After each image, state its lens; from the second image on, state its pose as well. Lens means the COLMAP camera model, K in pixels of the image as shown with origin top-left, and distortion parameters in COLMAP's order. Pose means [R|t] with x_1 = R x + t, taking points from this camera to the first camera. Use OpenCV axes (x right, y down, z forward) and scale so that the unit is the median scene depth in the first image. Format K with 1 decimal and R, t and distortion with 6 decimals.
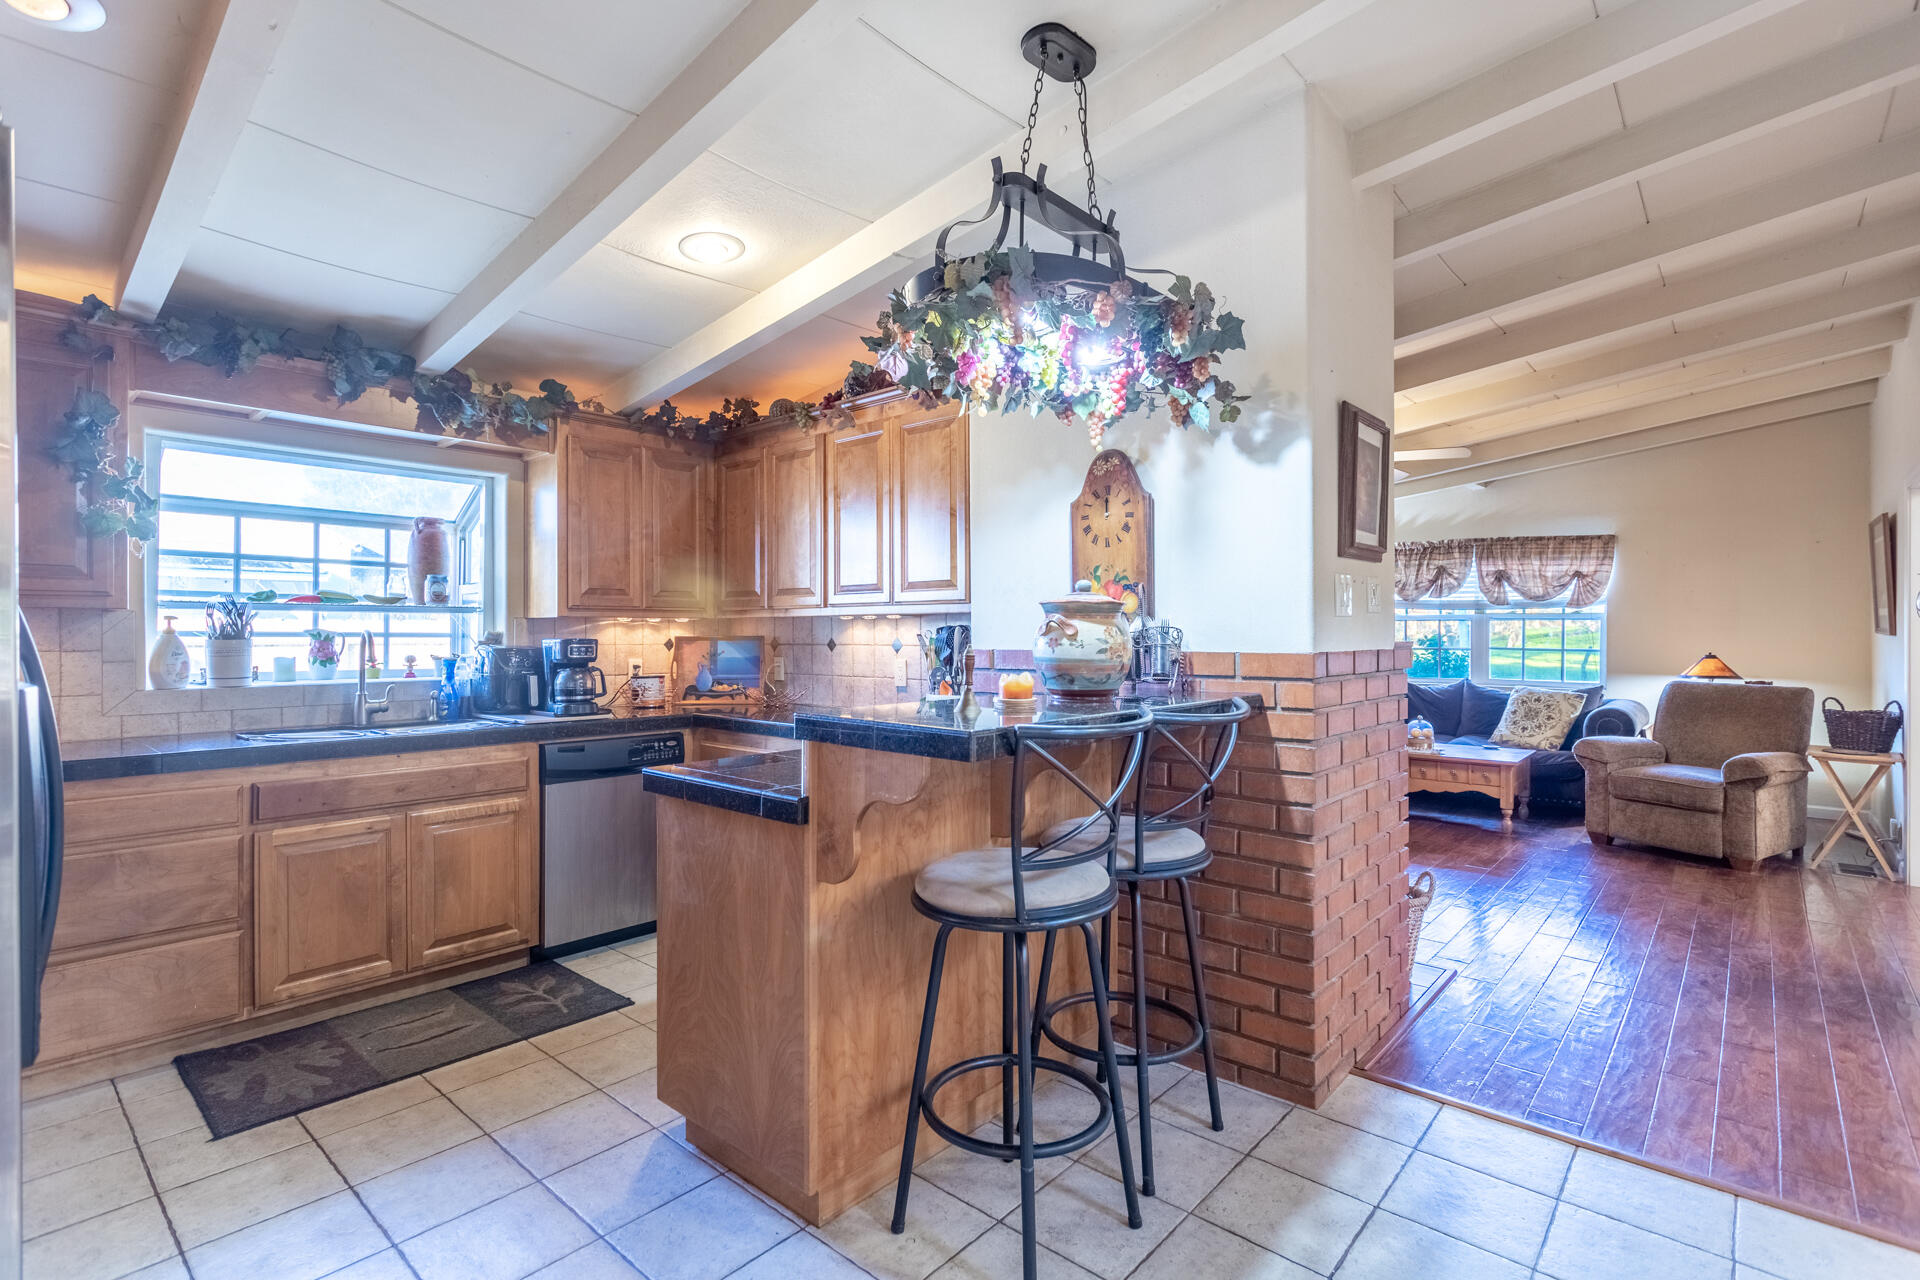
lens RADIAL K [[903.5, 0, 956.9], [0, 903.5, 630.8], [0, 0, 1]] dist [0.000313, 0.002046]
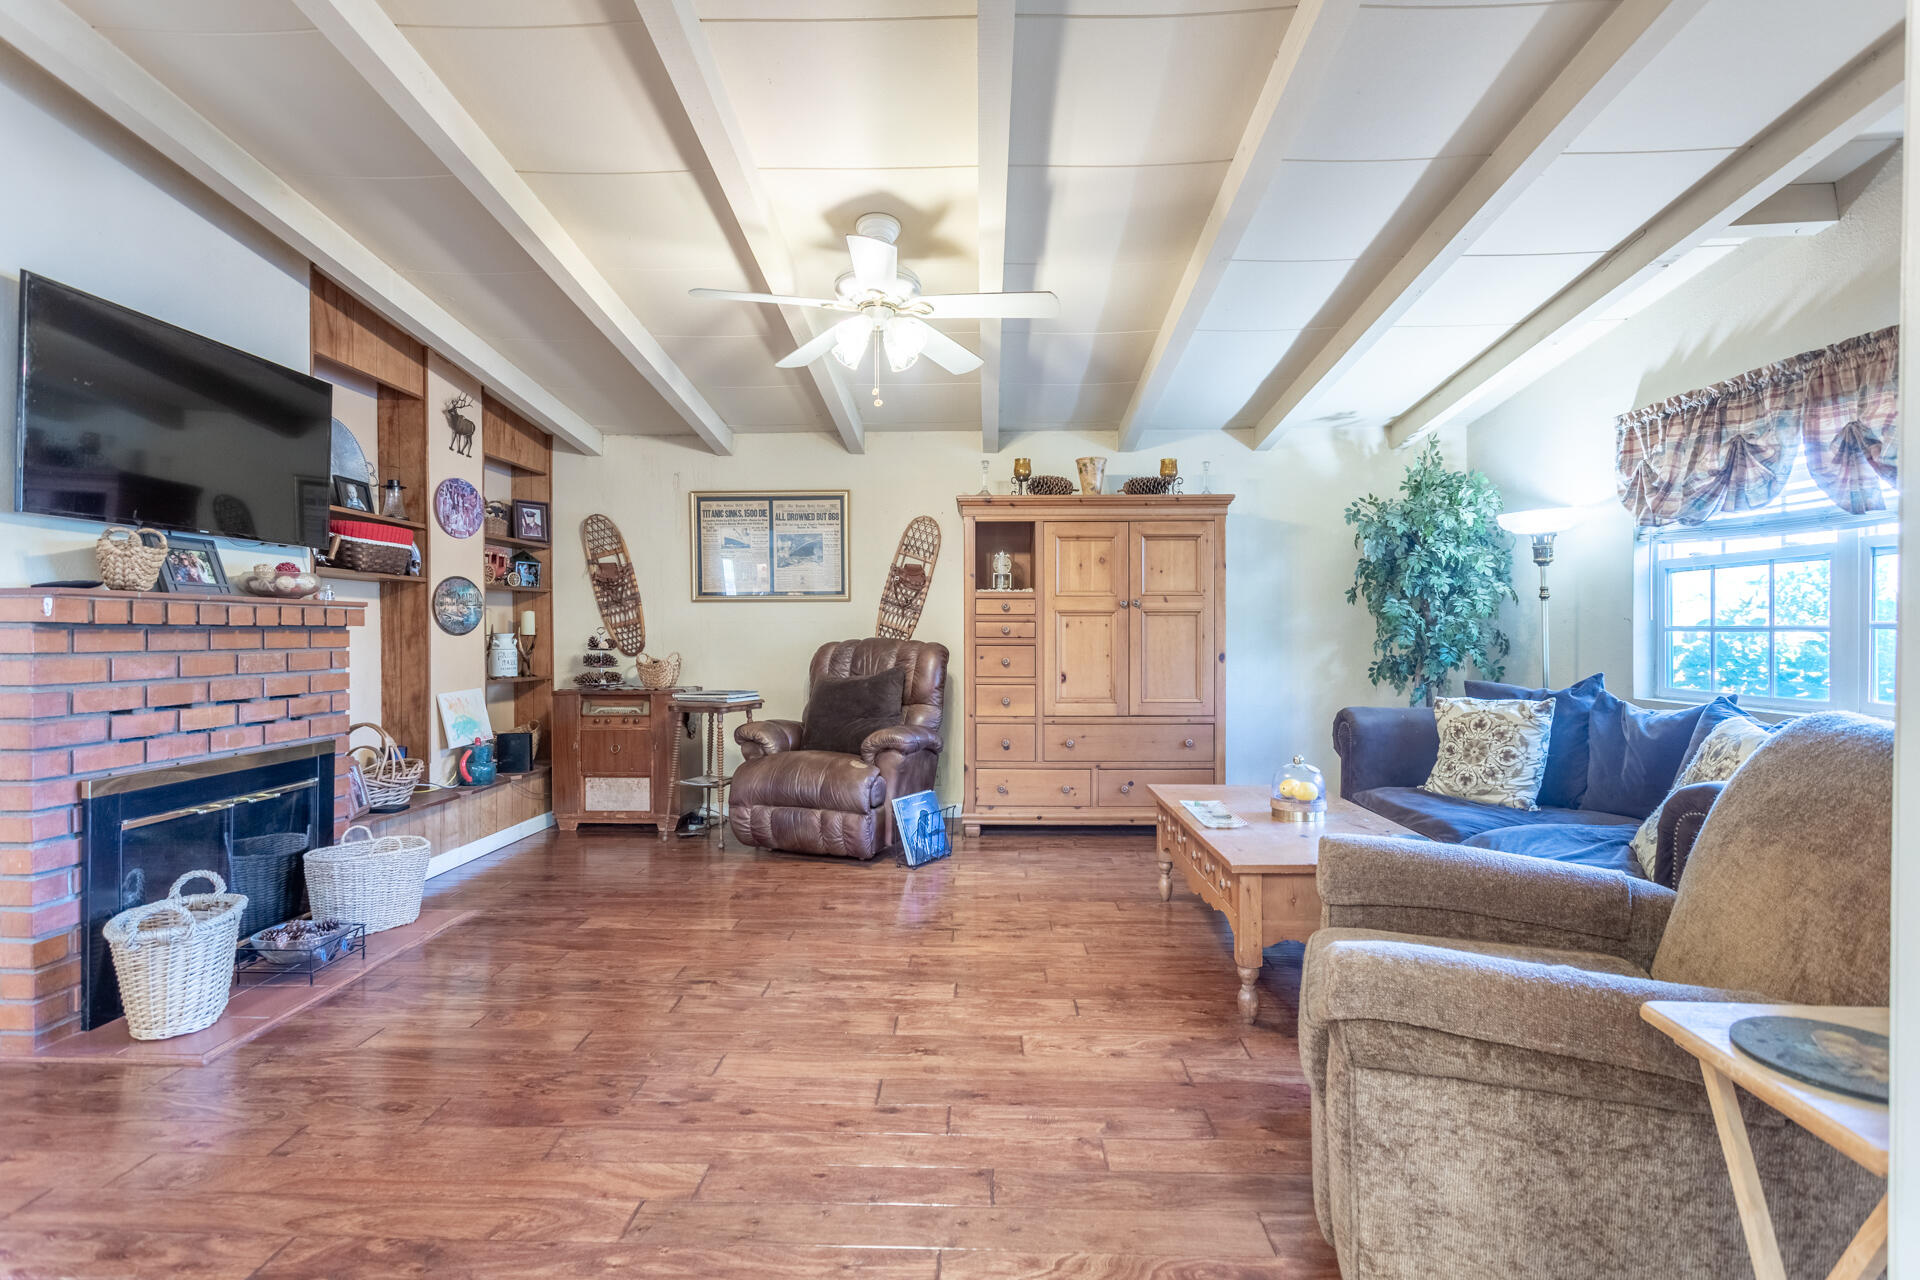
lens RADIAL K [[903.5, 0, 951.3], [0, 903.5, 634.0], [0, 0, 1]] dist [0.000313, 0.002046]
pose [[0.635141, 0.002535, -0.772392, 0.641214], [0.001423, 0.999989, 0.004452, 0.020549], [0.772395, -0.003927, 0.635131, 0.441971]]
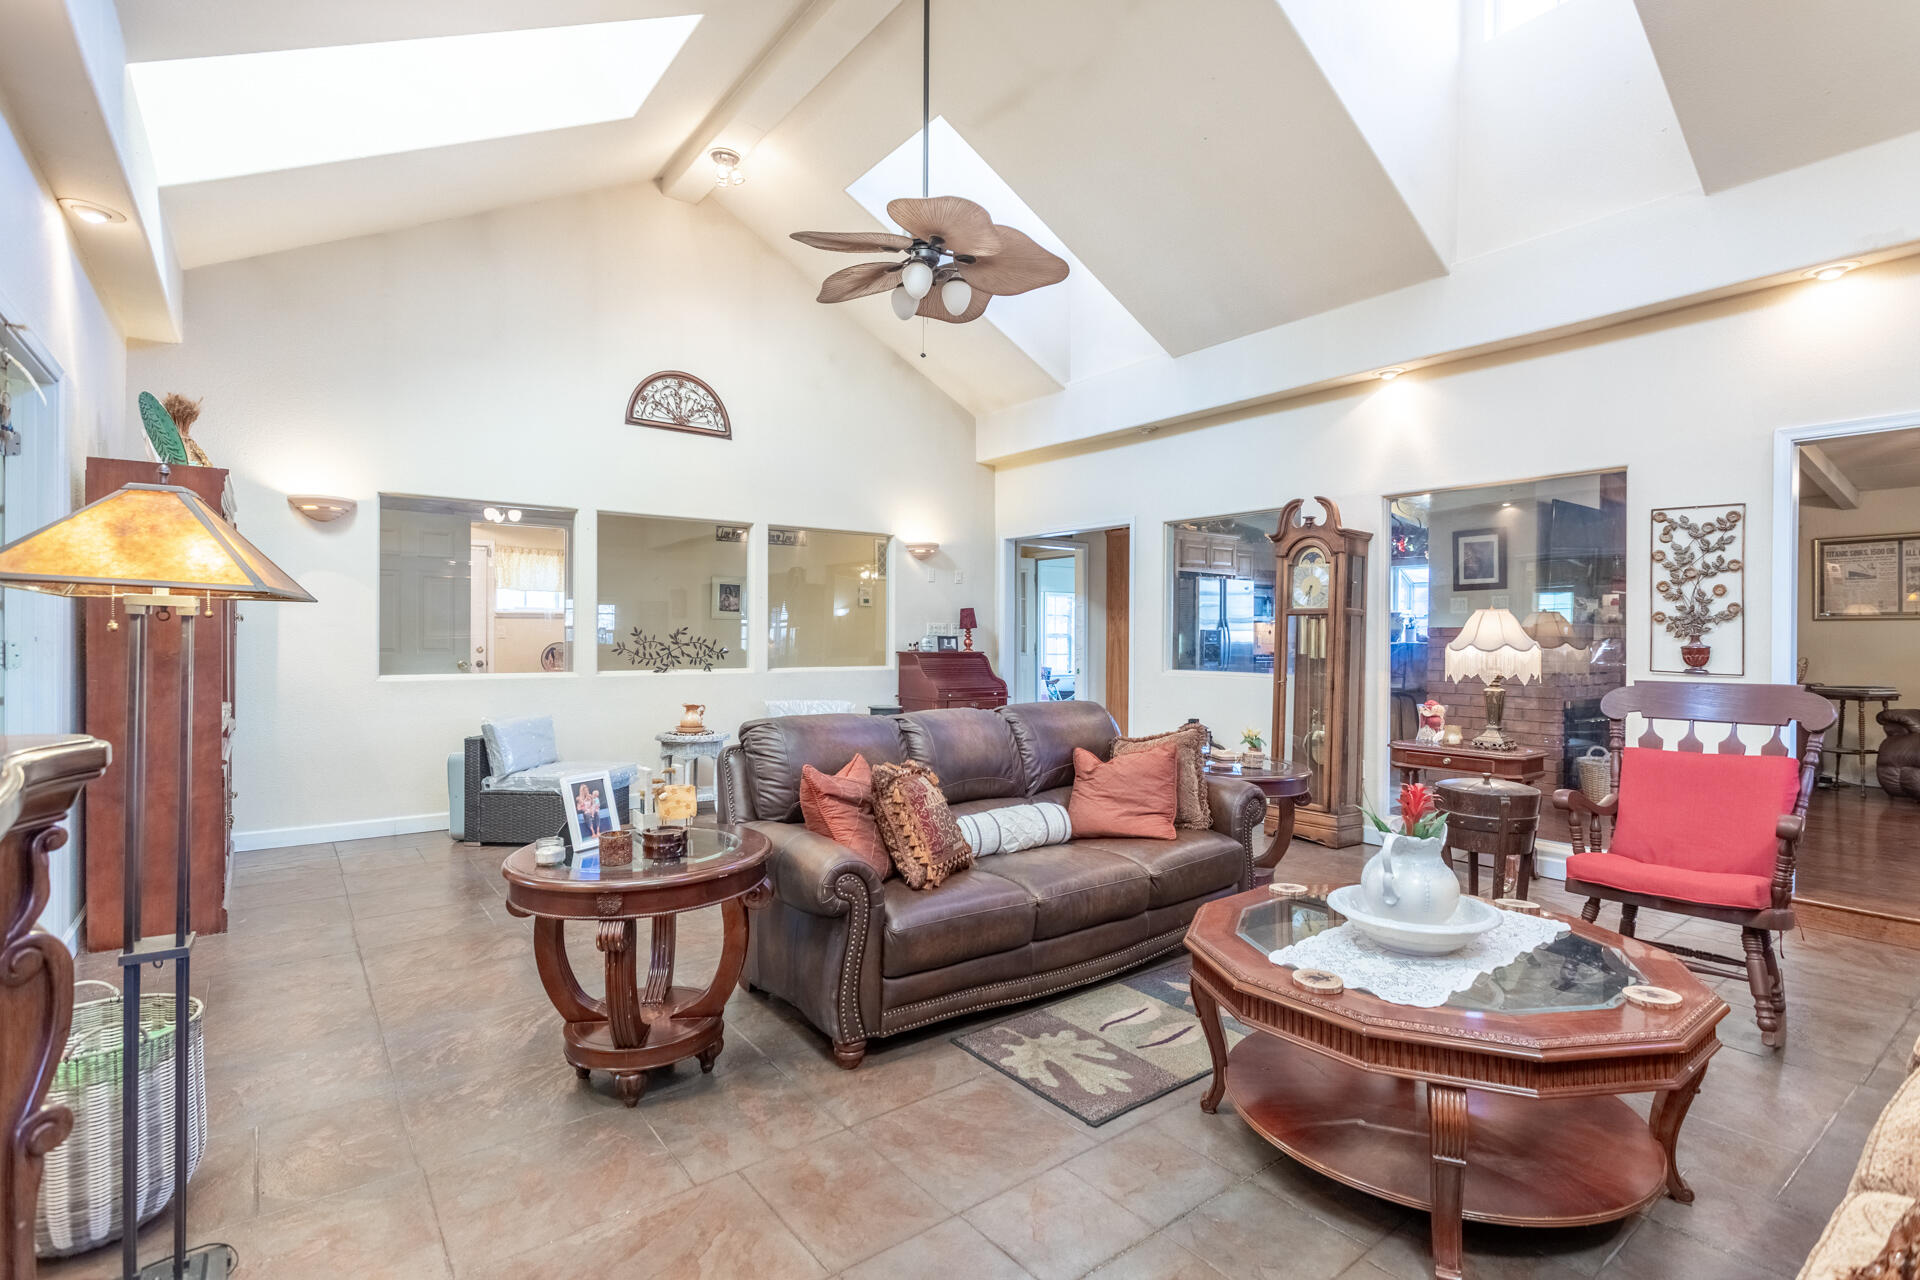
lens RADIAL K [[903.5, 0, 959.2], [0, 903.5, 638.8], [0, 0, 1]] dist [0.000313, 0.002046]
pose [[-0.196080, 0.002883, -0.980584, 1.089800], [-0.006094, 0.999973, 0.004158, 0.019250], [0.980569, 0.006791, -0.196057, 0.027757]]
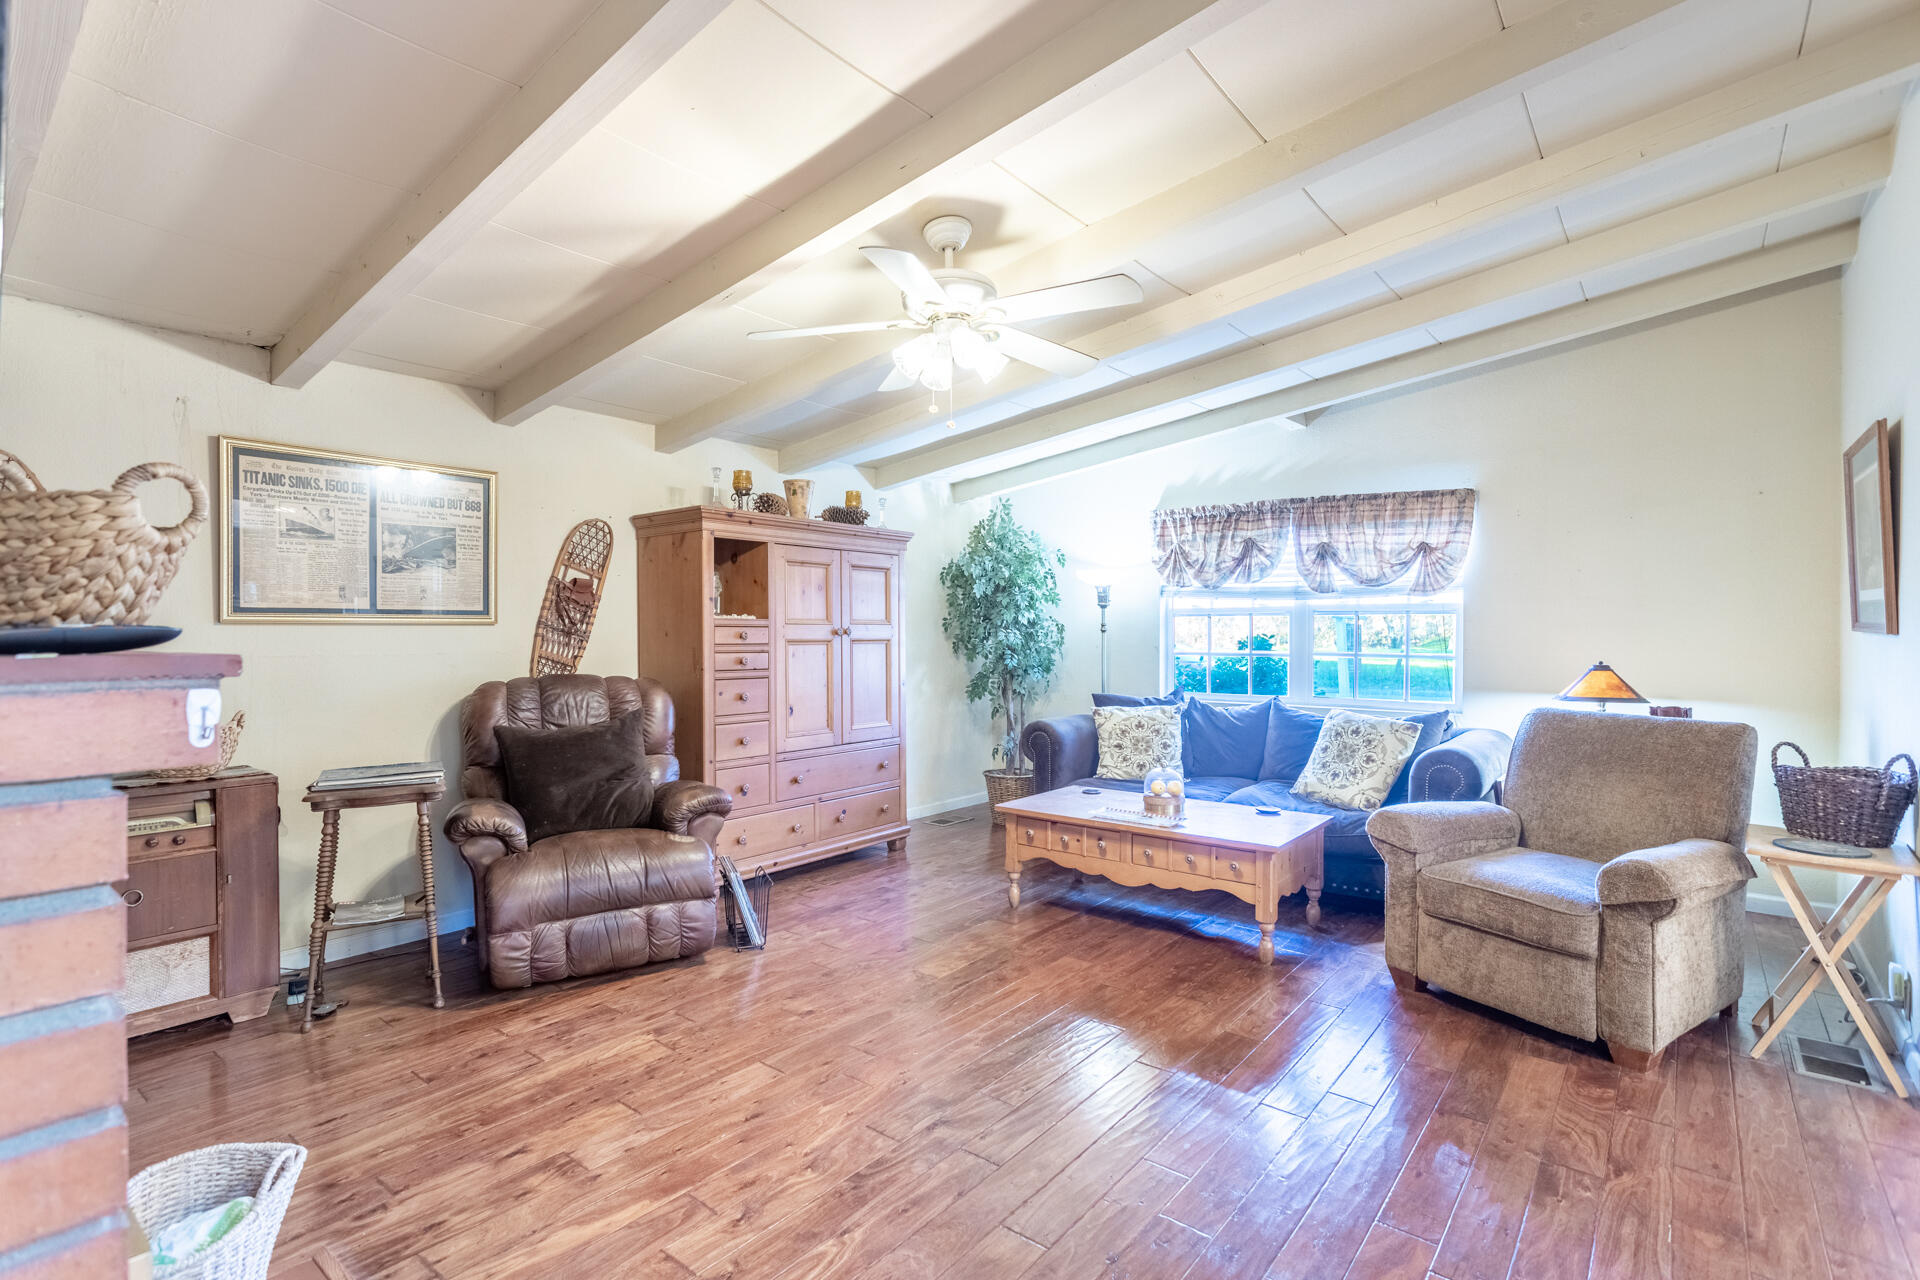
lens RADIAL K [[903.5, 0, 953.6], [0, 903.5, 642.6], [0, 0, 1]] dist [0.000313, 0.002046]
pose [[0.999137, -0.001085, 0.041514, 0.277257], [0.000623, 0.999938, 0.011138, 0.002238], [-0.041523, -0.011103, 0.999076, 0.300709]]
